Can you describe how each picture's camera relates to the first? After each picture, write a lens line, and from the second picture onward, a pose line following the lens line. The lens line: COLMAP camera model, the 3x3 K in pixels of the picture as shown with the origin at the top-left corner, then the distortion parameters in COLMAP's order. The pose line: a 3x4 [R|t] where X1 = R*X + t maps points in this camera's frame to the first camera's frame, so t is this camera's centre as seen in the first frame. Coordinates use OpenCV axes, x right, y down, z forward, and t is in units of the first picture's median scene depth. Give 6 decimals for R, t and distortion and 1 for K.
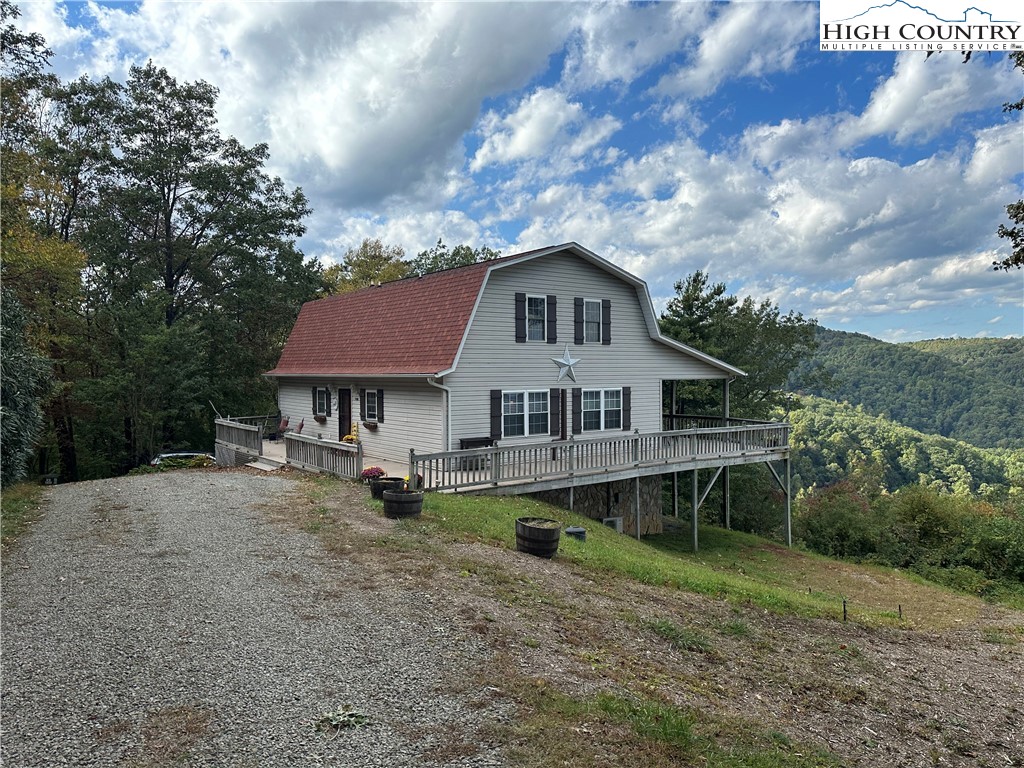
lens RADIAL K [[721.8, 0, 504.7], [0, 721.8, 378.7], [0, 0, 1]] dist [0.120762, -0.245546]
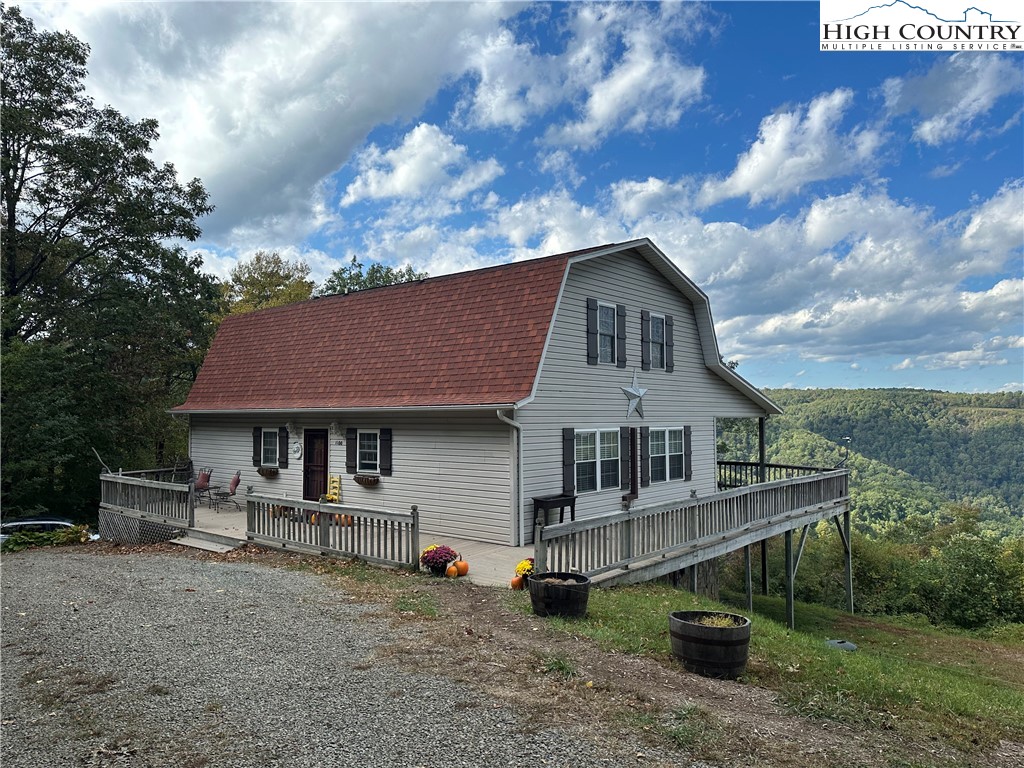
lens RADIAL K [[719.3, 0, 541.5], [0, 719.3, 369.0], [0, 0, 1]] dist [0.058516, -0.064419]
pose [[0.968409, 0.019600, 0.248595, -0.155532], [-0.000643, 0.997099, -0.076108, 0.007982], [-0.249365, 0.073544, 0.965613, 0.215800]]
